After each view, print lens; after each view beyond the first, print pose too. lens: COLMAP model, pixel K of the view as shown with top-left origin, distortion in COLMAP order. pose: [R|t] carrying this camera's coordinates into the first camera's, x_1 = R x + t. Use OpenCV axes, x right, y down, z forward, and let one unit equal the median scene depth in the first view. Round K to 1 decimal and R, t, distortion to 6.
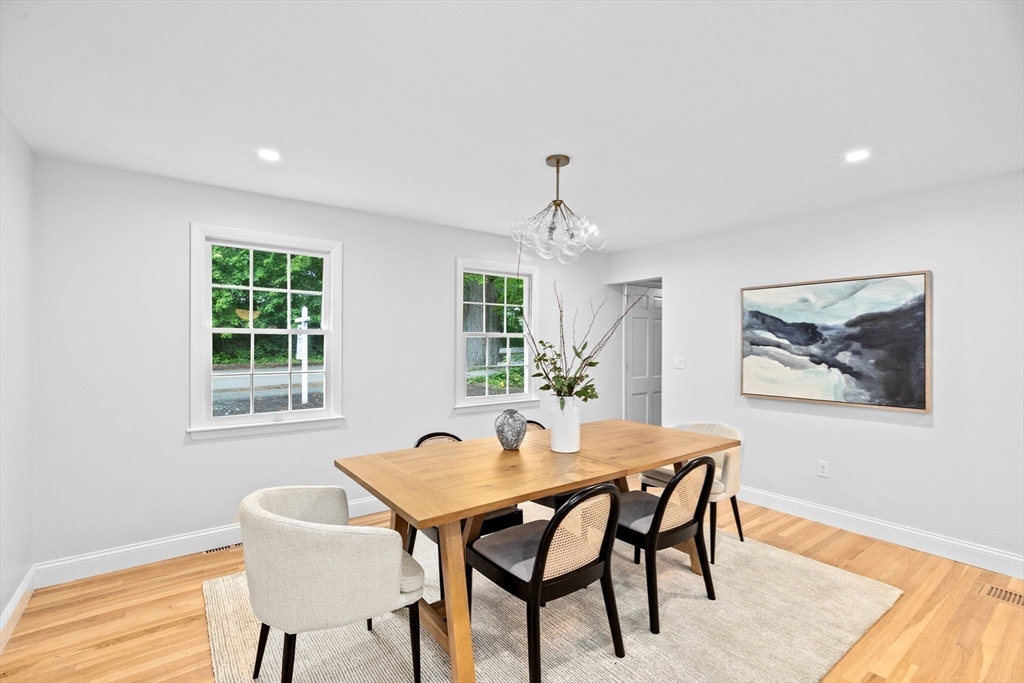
lens RADIAL K [[459.2, 0, 506.5], [0, 459.2, 340.6], [0, 0, 1]] dist [-0.007727, 0.004355]
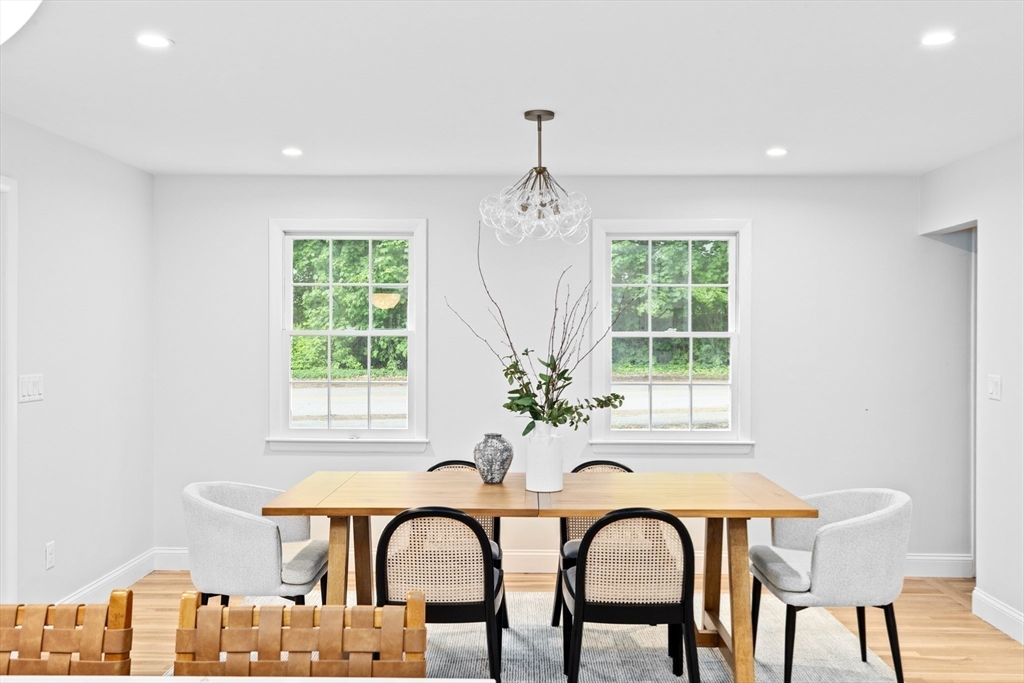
lens RADIAL K [[982.5, 0, 516.6], [0, 982.5, 341.2], [0, 0, 1]] dist [0.015324, 0.000000]
pose [[0.794399, 0.003873, -0.607384, 1.086177], [0.003855, 0.999927, 0.011418, -0.031710], [0.607384, -0.011412, 0.794326, -0.341996]]
